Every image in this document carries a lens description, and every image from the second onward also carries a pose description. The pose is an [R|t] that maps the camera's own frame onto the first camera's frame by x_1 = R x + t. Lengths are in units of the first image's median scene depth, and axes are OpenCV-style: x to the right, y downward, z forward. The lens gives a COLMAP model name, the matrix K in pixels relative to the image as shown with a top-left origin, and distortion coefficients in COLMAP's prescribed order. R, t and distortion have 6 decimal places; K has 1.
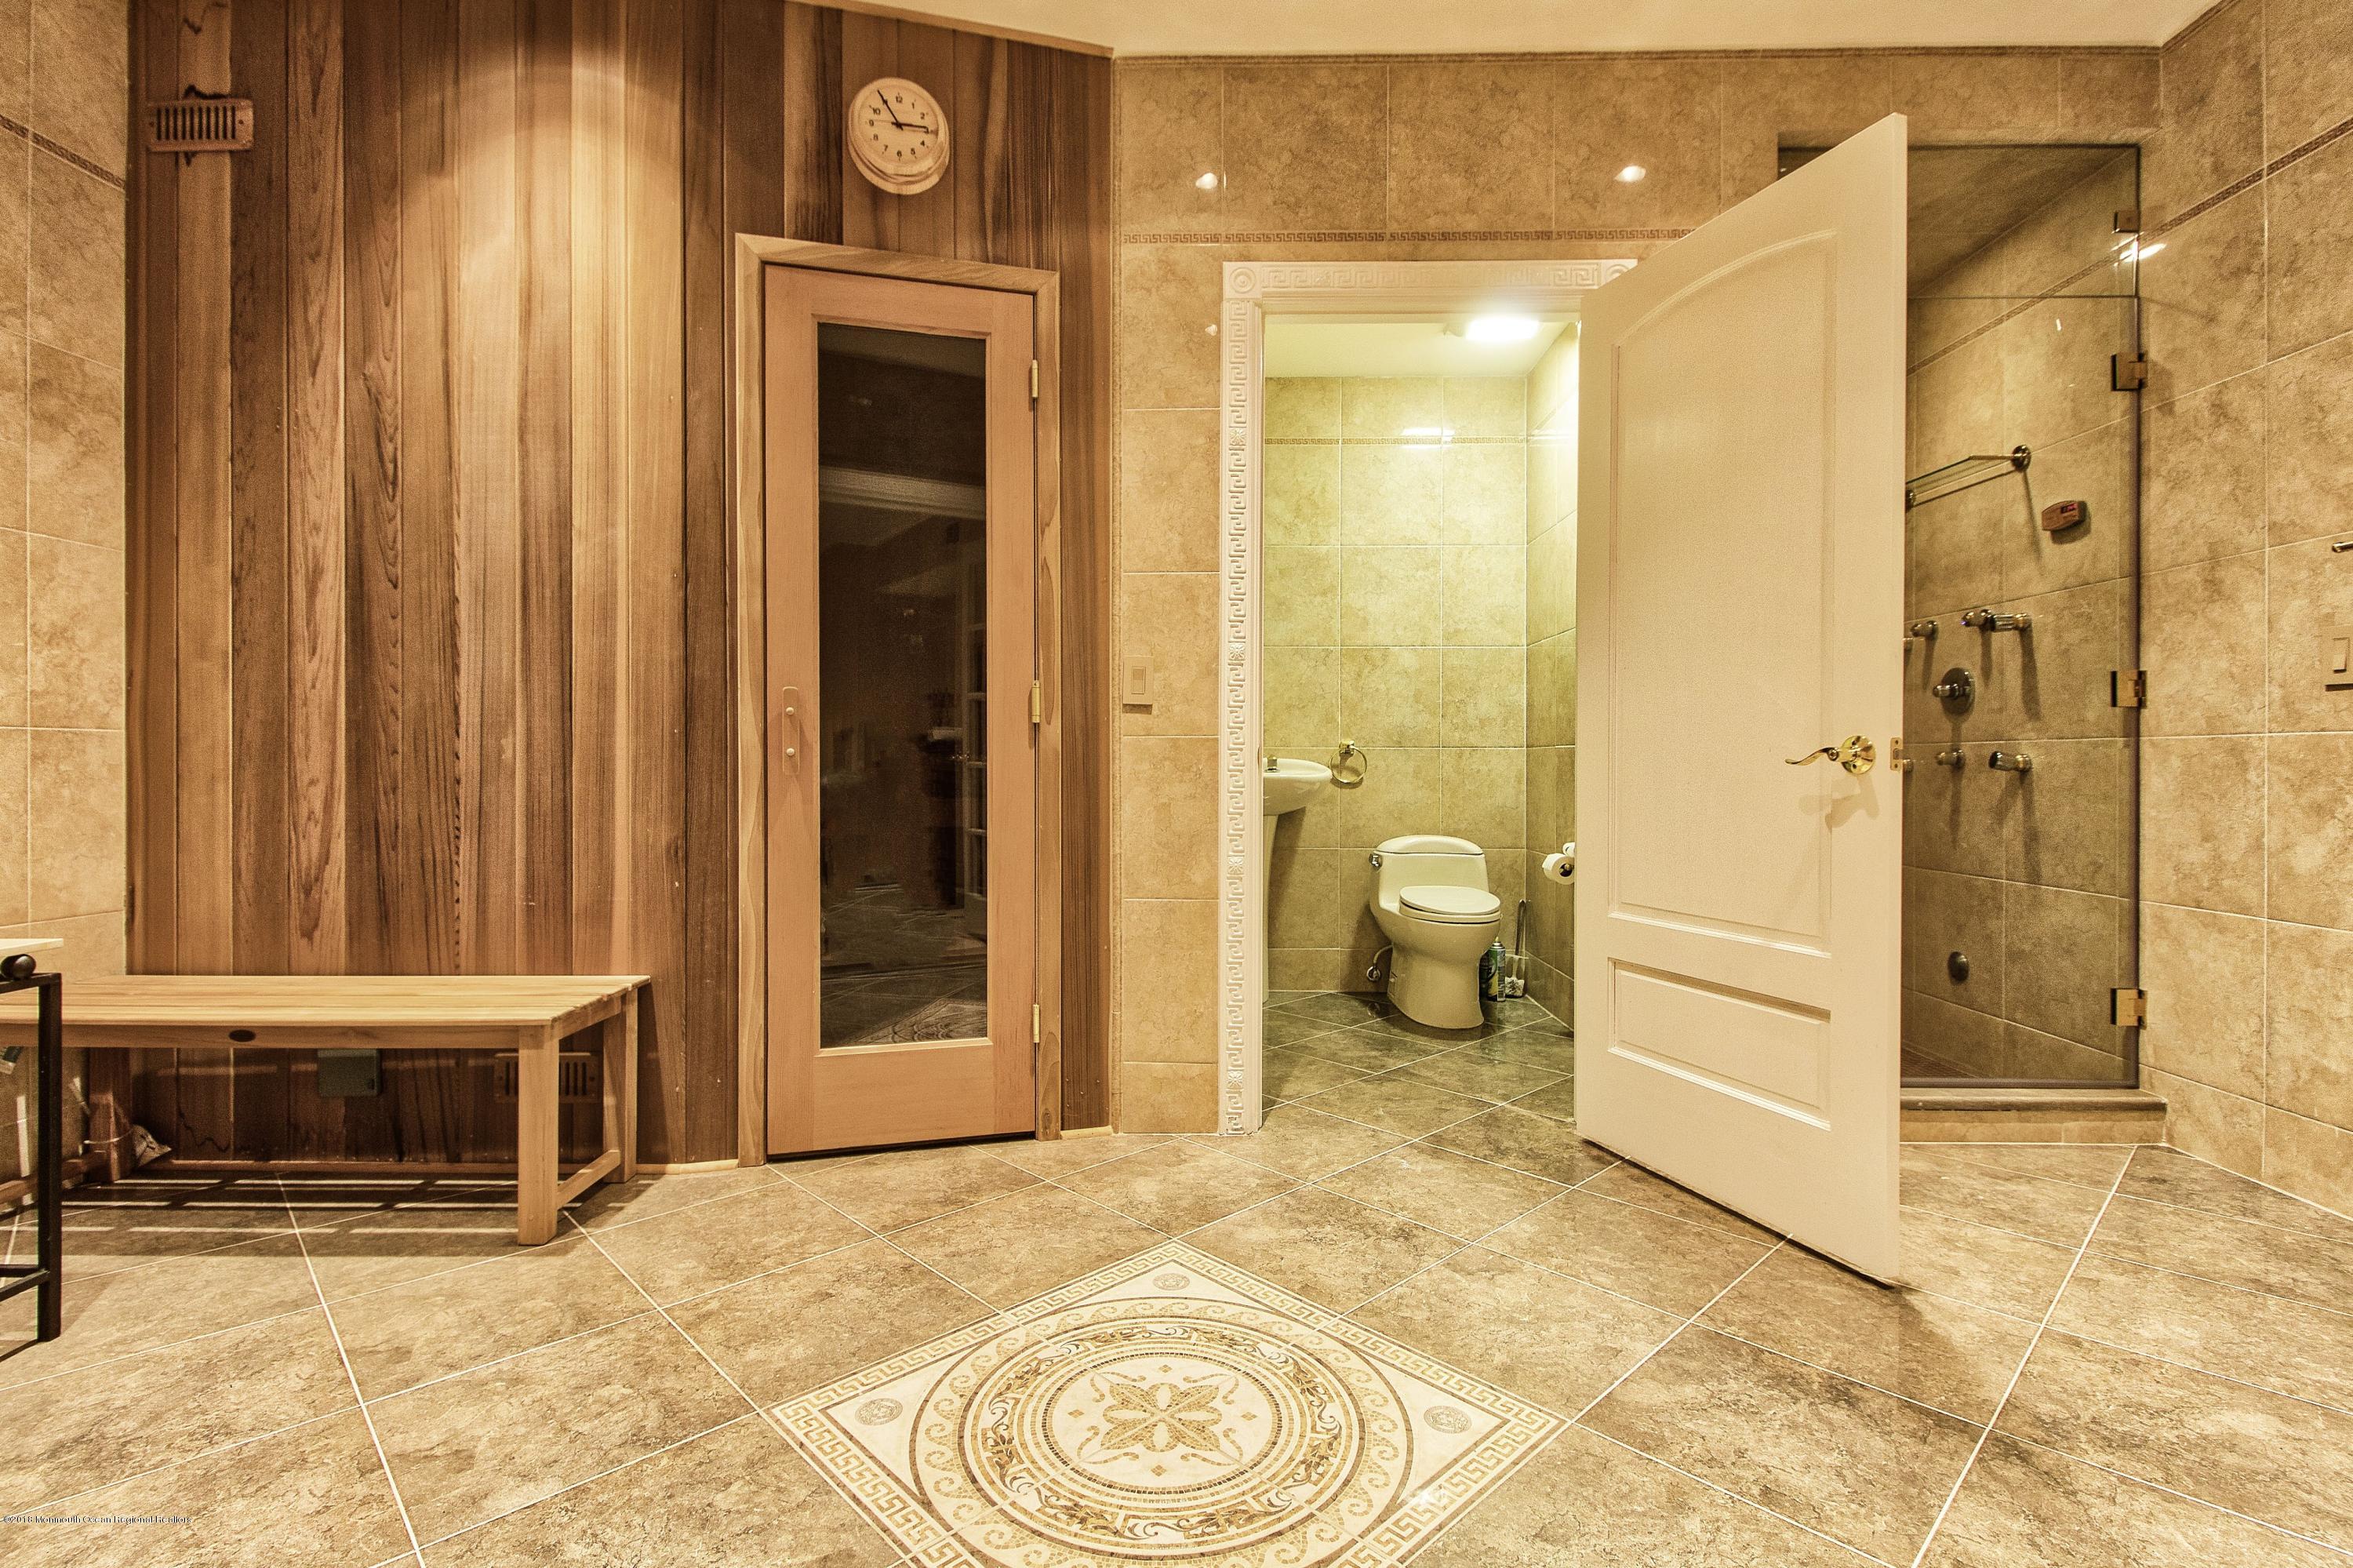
lens RADIAL K [[1097.5, 0, 1190.1], [0, 1097.5, 769.0], [0, 0, 1]] dist [0.017081, -0.011633]
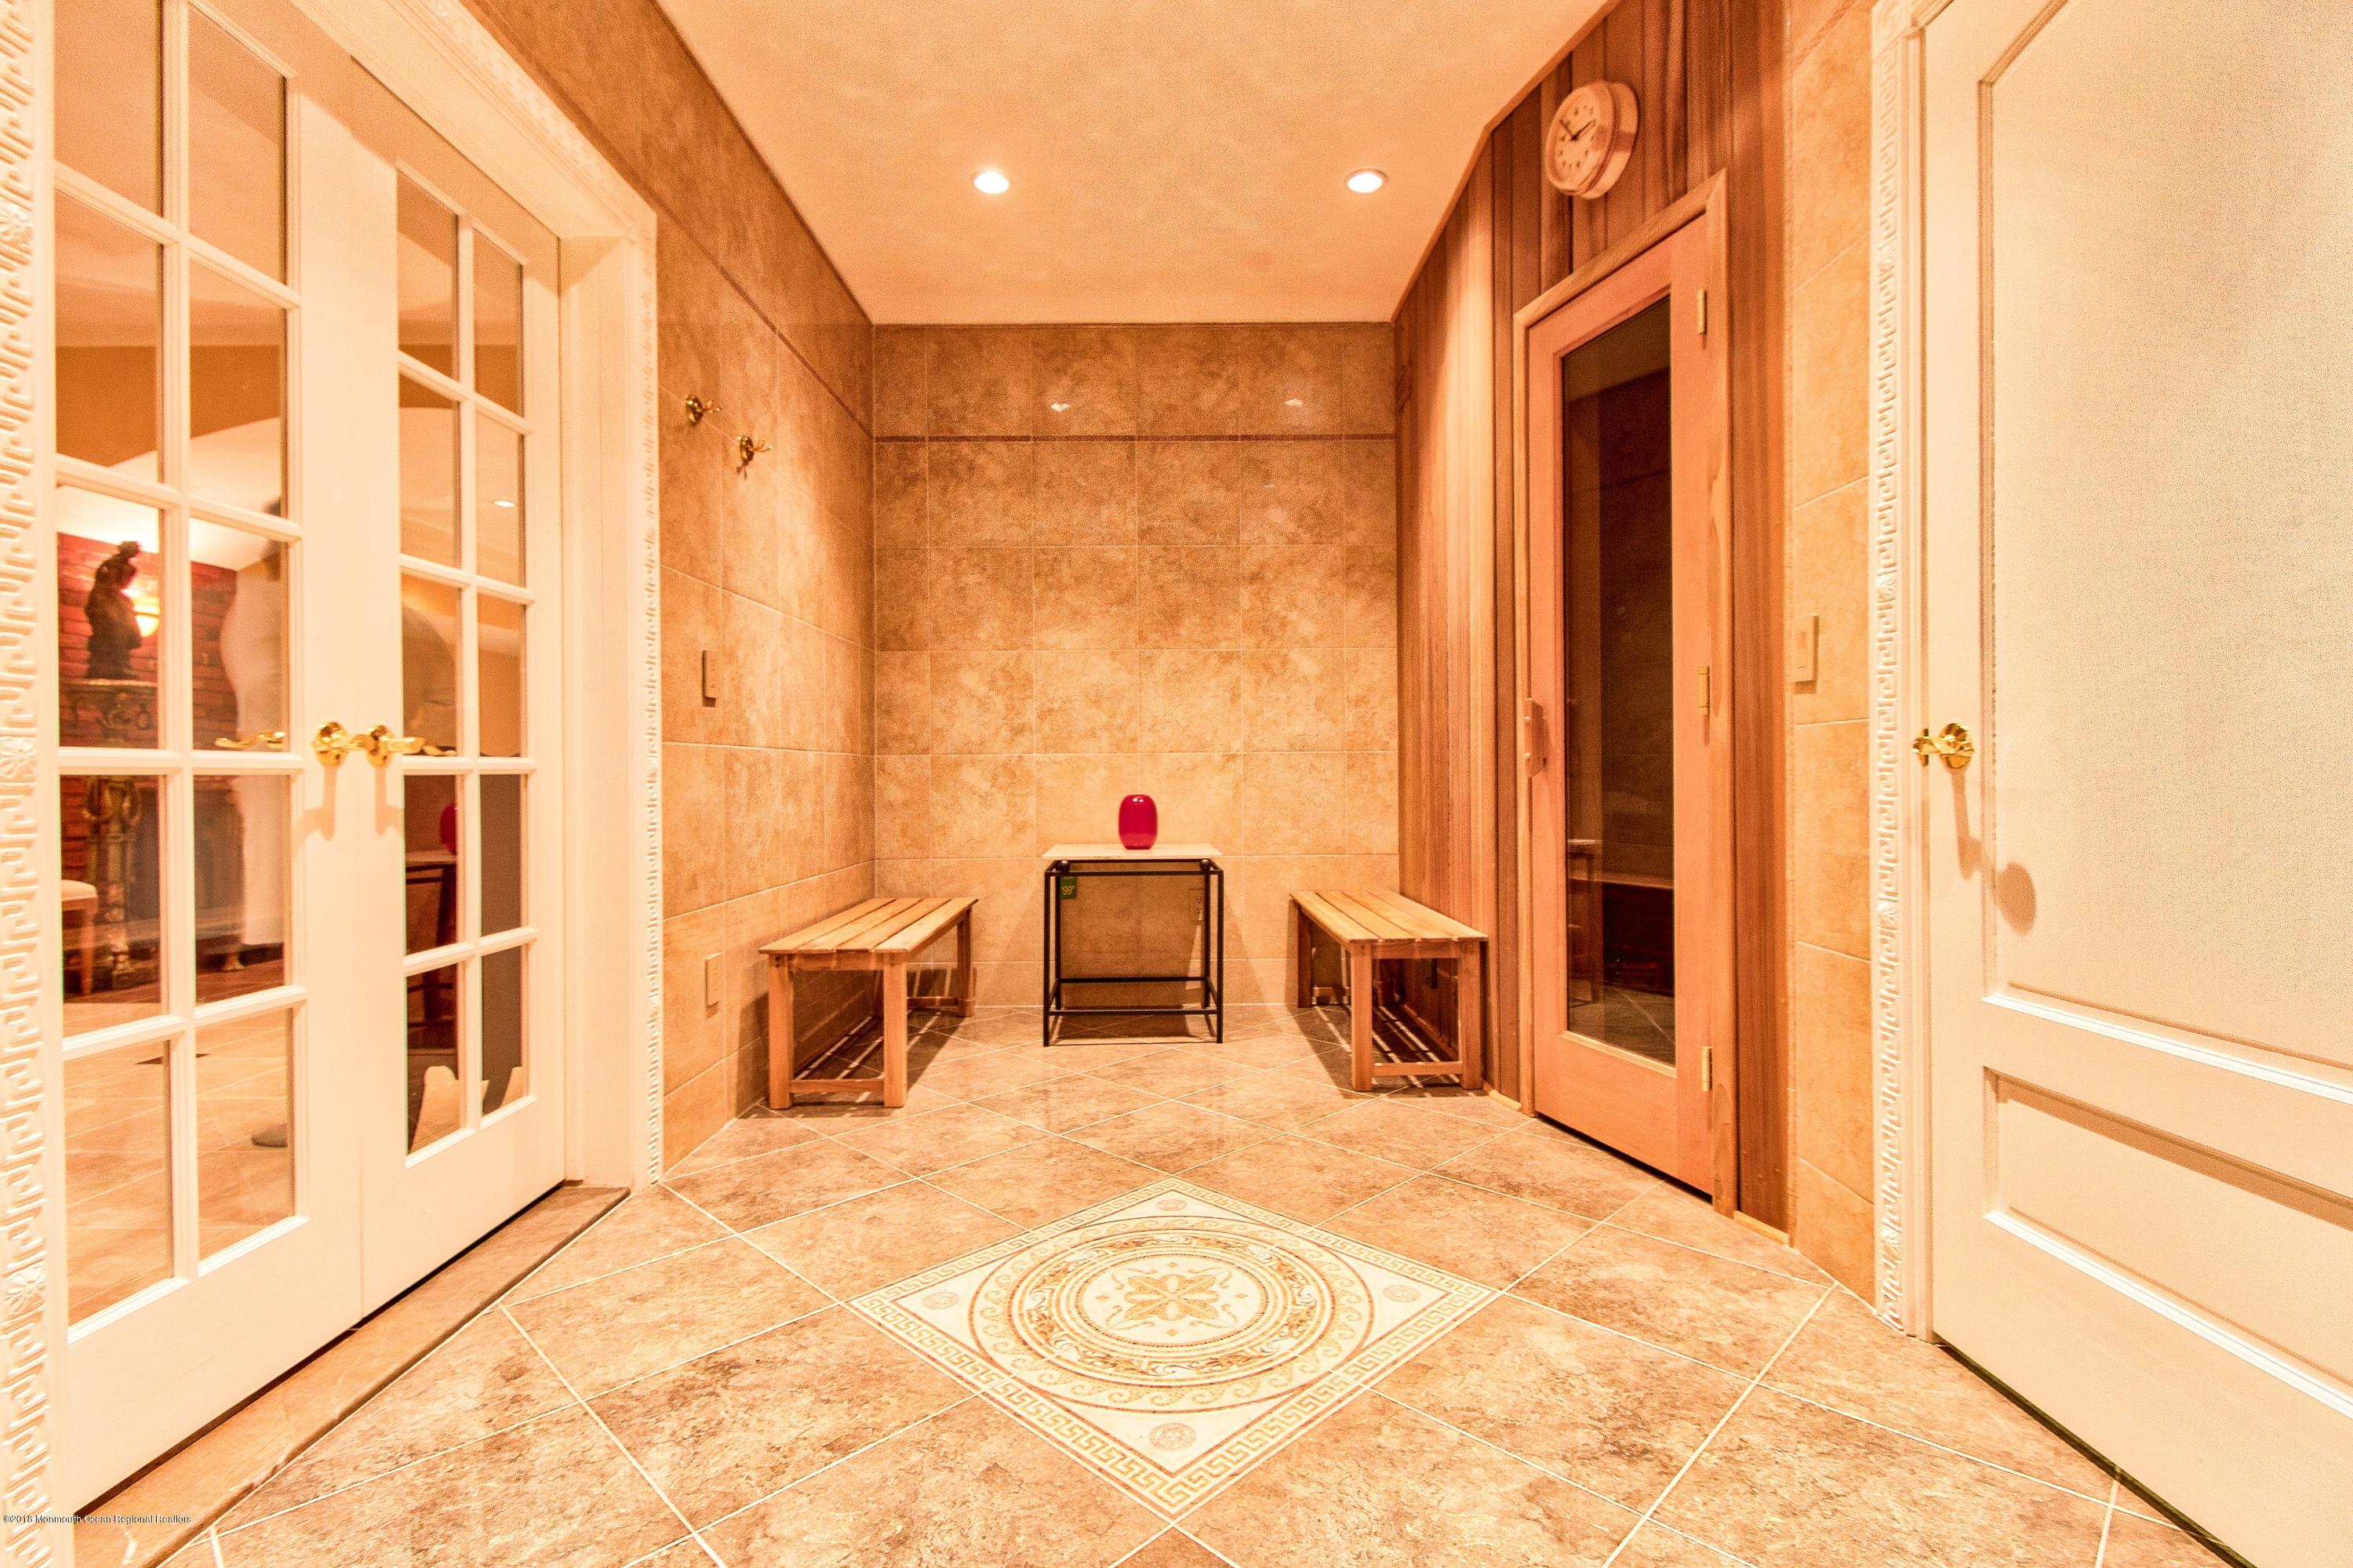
lens RADIAL K [[1097.5, 0, 1190.4], [0, 1097.5, 780.8], [0, 0, 1]] dist [0.017081, -0.011633]
pose [[0.032524, 0.003127, -0.999466, 0.742840], [0.002172, 0.999993, 0.003199, 0.005364], [0.999469, -0.002275, 0.032517, 0.608876]]
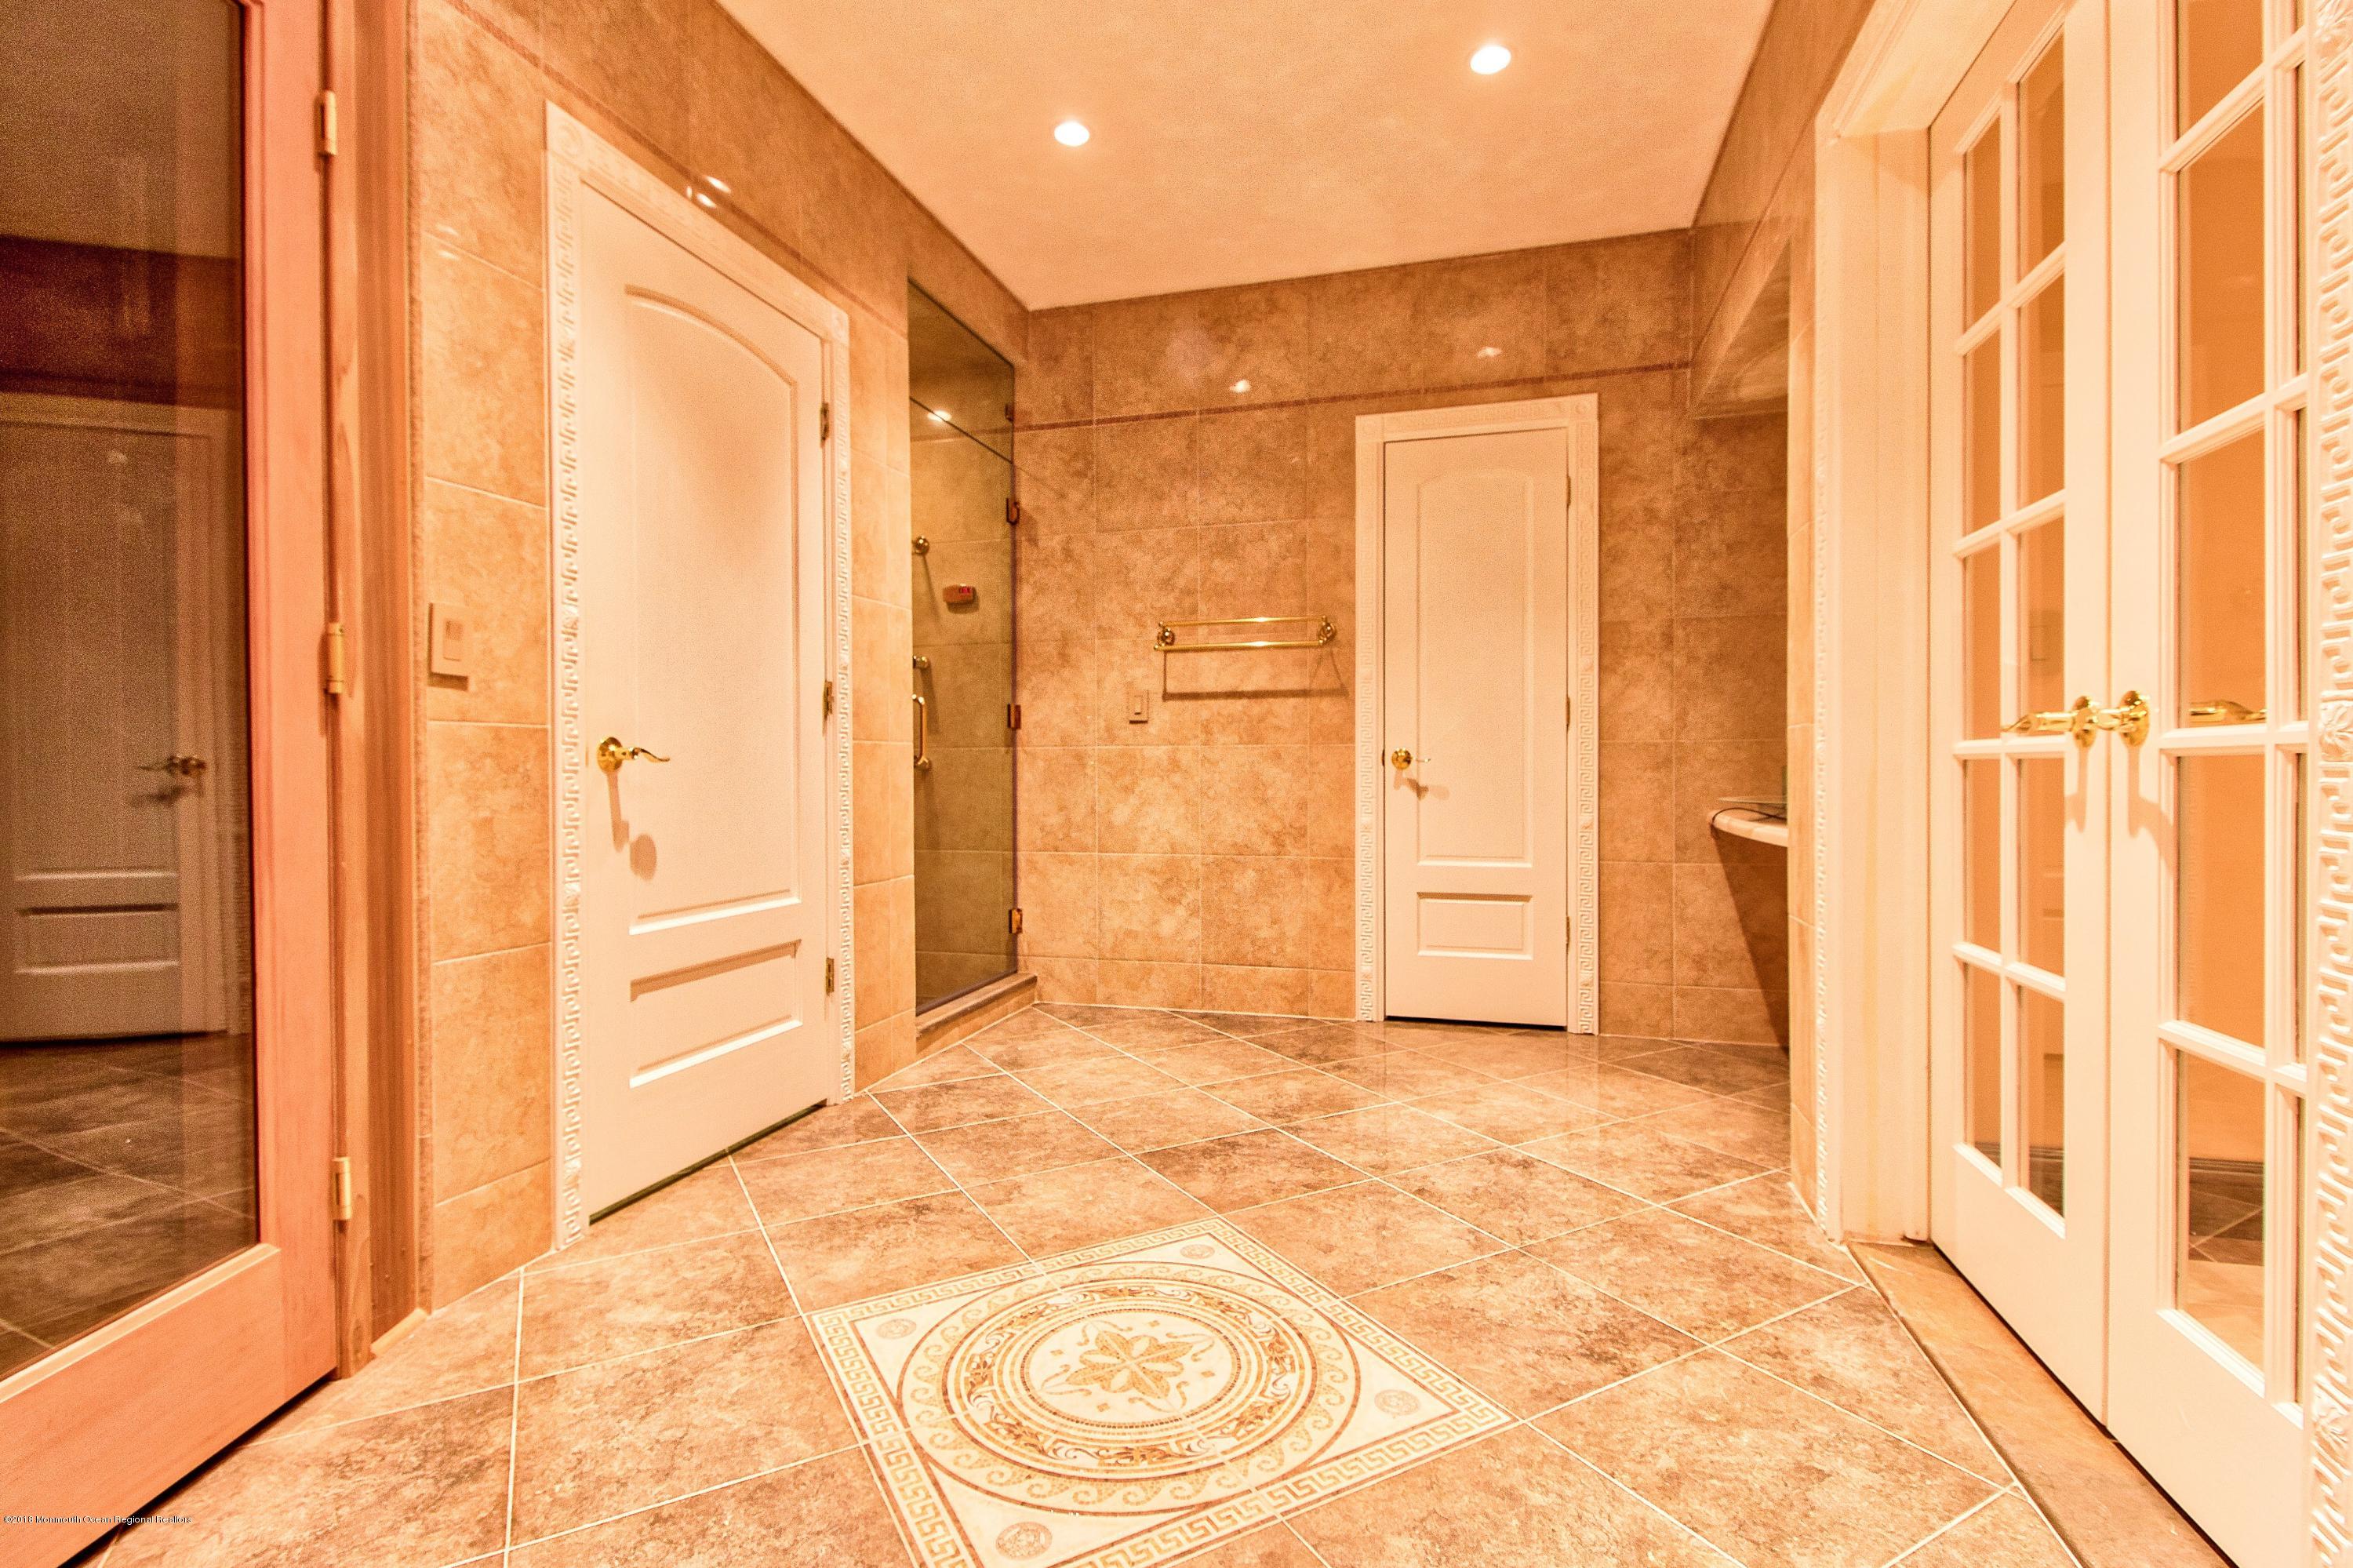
lens RADIAL K [[1097.5, 0, 1183.5], [0, 1097.5, 781.6], [0, 0, 1]] dist [0.017081, -0.011633]
pose [[0.252249, -0.013768, 0.967564, -0.649141], [0.008830, 0.999890, 0.011926, 0.003498], [-0.967622, 0.005535, 0.252342, 0.418689]]
